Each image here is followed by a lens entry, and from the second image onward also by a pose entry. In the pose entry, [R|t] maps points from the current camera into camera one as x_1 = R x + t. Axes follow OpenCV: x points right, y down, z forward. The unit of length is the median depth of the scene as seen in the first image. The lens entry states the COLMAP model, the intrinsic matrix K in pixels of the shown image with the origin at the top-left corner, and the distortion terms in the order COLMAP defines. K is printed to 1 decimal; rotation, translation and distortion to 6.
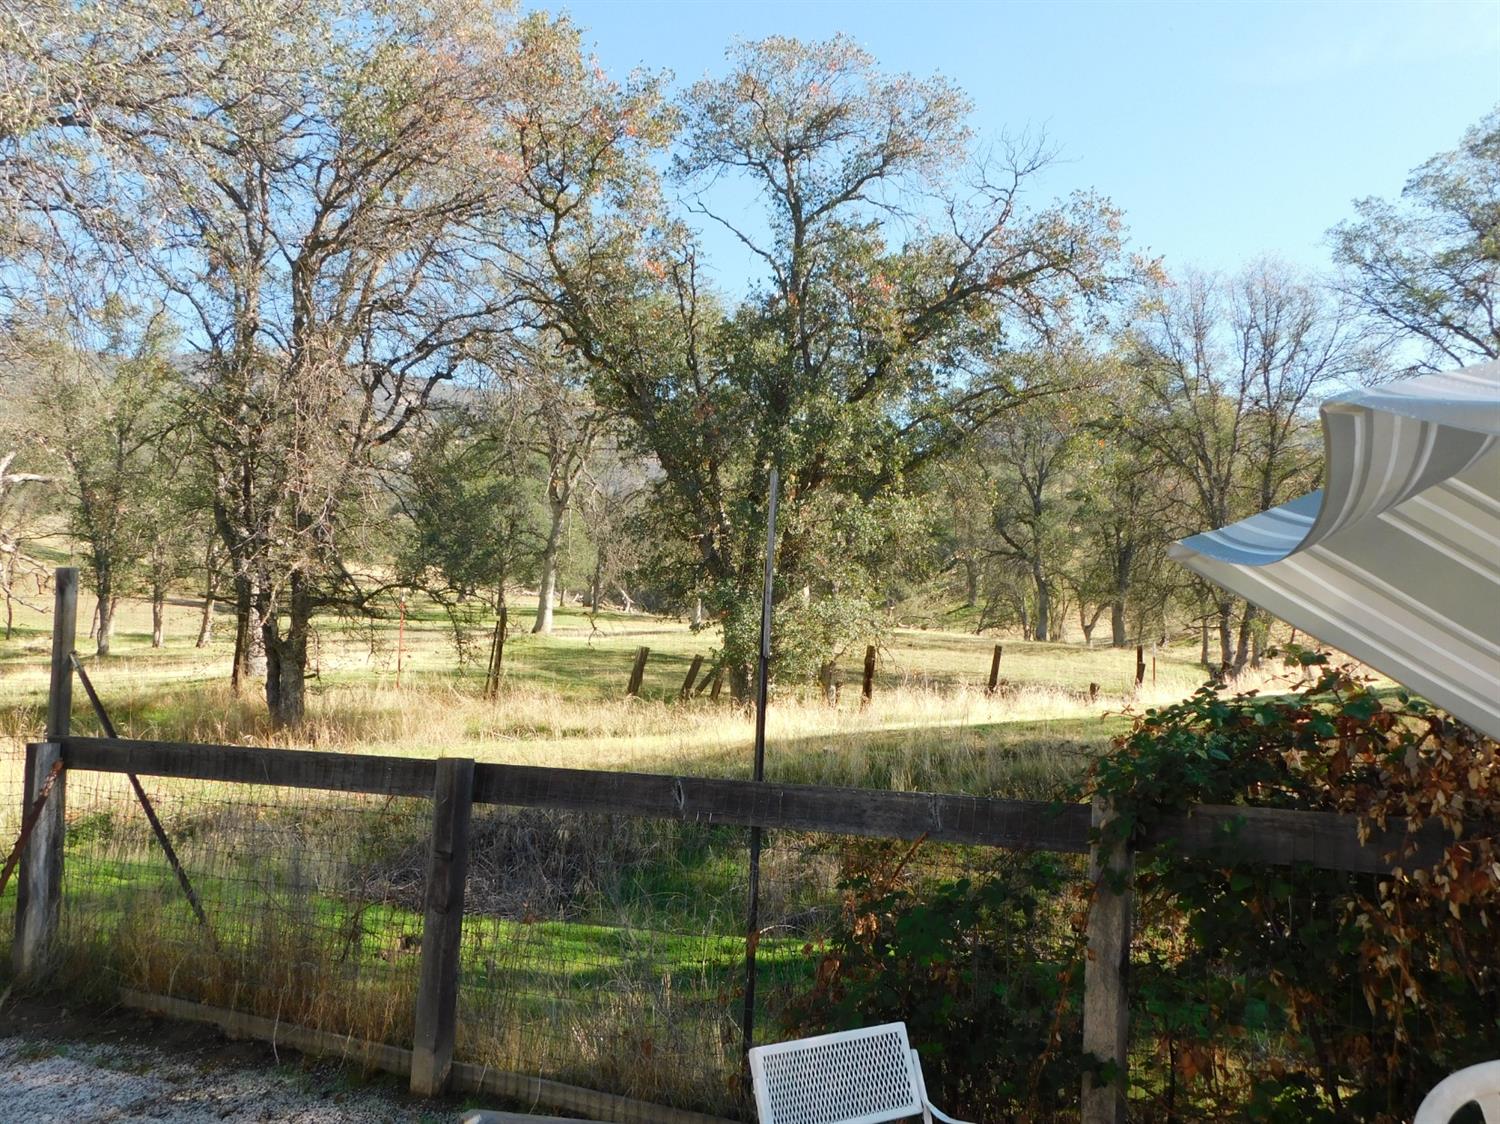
lens RADIAL K [[1326.3, 0, 748.9], [0, 1326.3, 550.8], [0, 0, 1]] dist [0.001615, 0.004298]
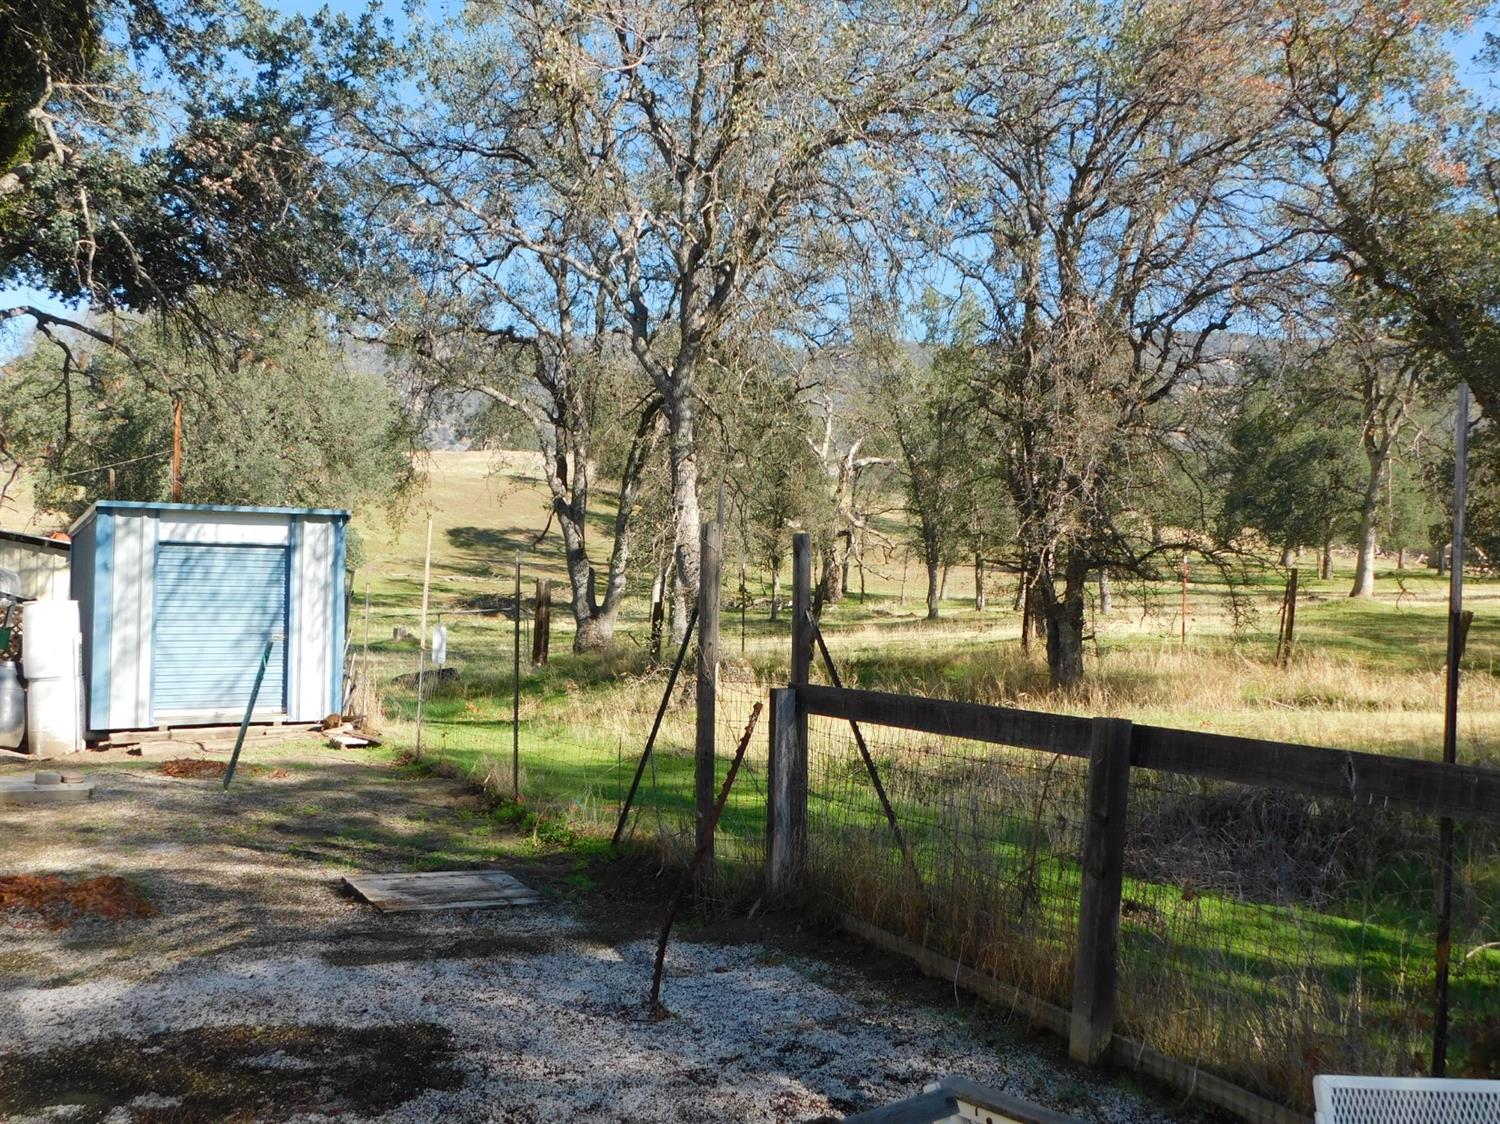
lens RADIAL K [[1326.3, 0, 758.1], [0, 1326.3, 552.0], [0, 0, 1]] dist [0.001615, 0.004298]
pose [[0.826709, -0.021375, -0.562224, 0.031685], [0.036371, 0.999218, 0.015492, 0.003788], [0.561453, -0.033256, 0.826840, 0.021599]]
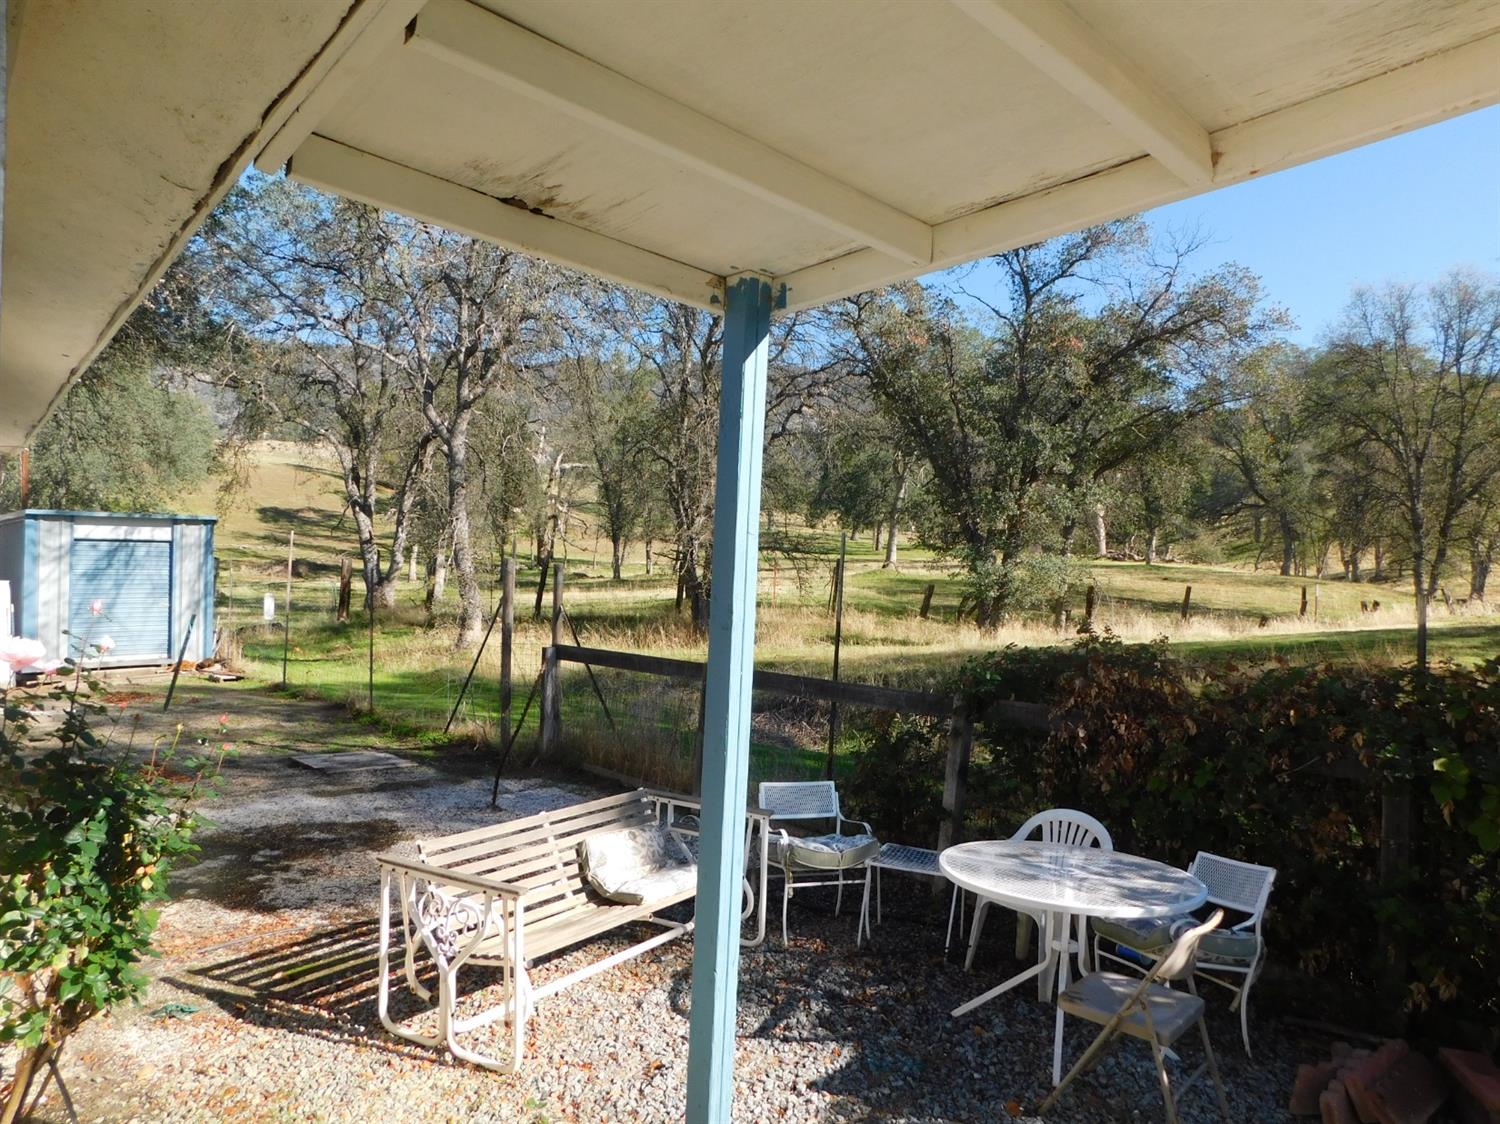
lens RADIAL K [[990.9, 0, 749.0], [0, 990.9, 566.6], [0, 0, 1]] dist [-0.069191, 0.064557]
pose [[0.945789, 0.005954, -0.324726, 0.102109], [0.016779, 0.997601, 0.067160, -0.030148], [0.324347, -0.068968, 0.943421, -0.135444]]
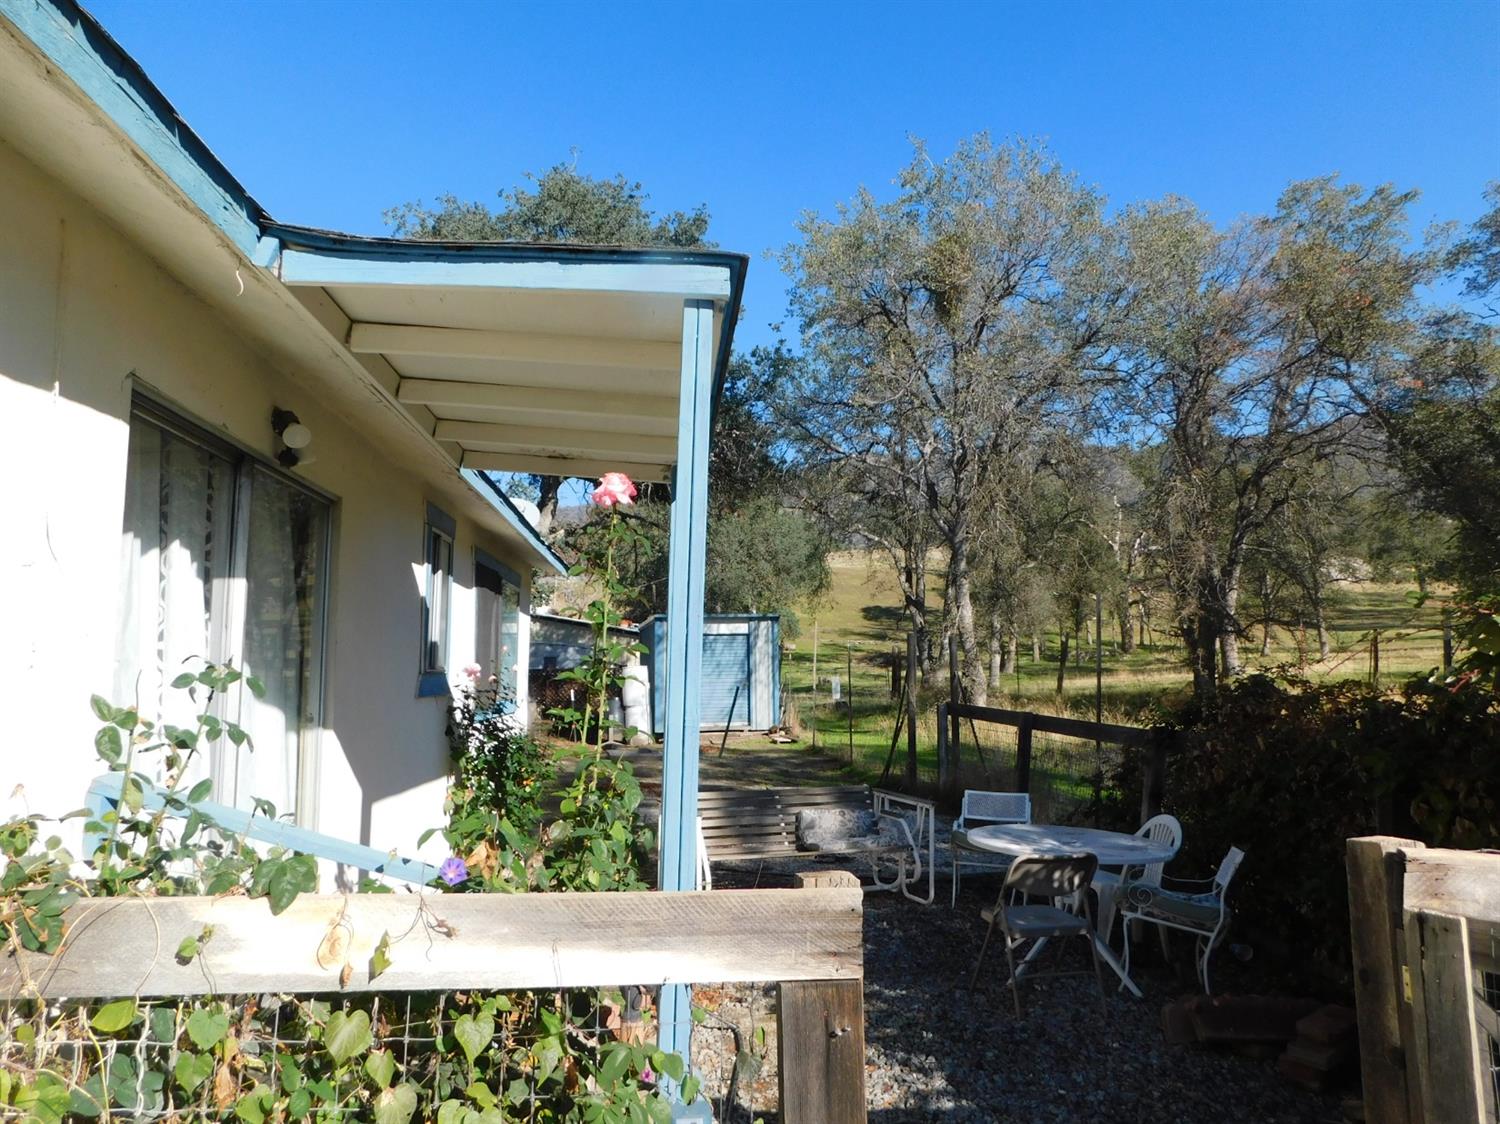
lens RADIAL K [[990.9, 0, 756.0], [0, 990.9, 563.2], [0, 0, 1]] dist [-0.069191, 0.064557]
pose [[0.587435, -0.089310, -0.804328, 0.293925], [0.071862, 0.995722, -0.058078, -0.015402], [0.806074, -0.023684, 0.591340, -0.149455]]
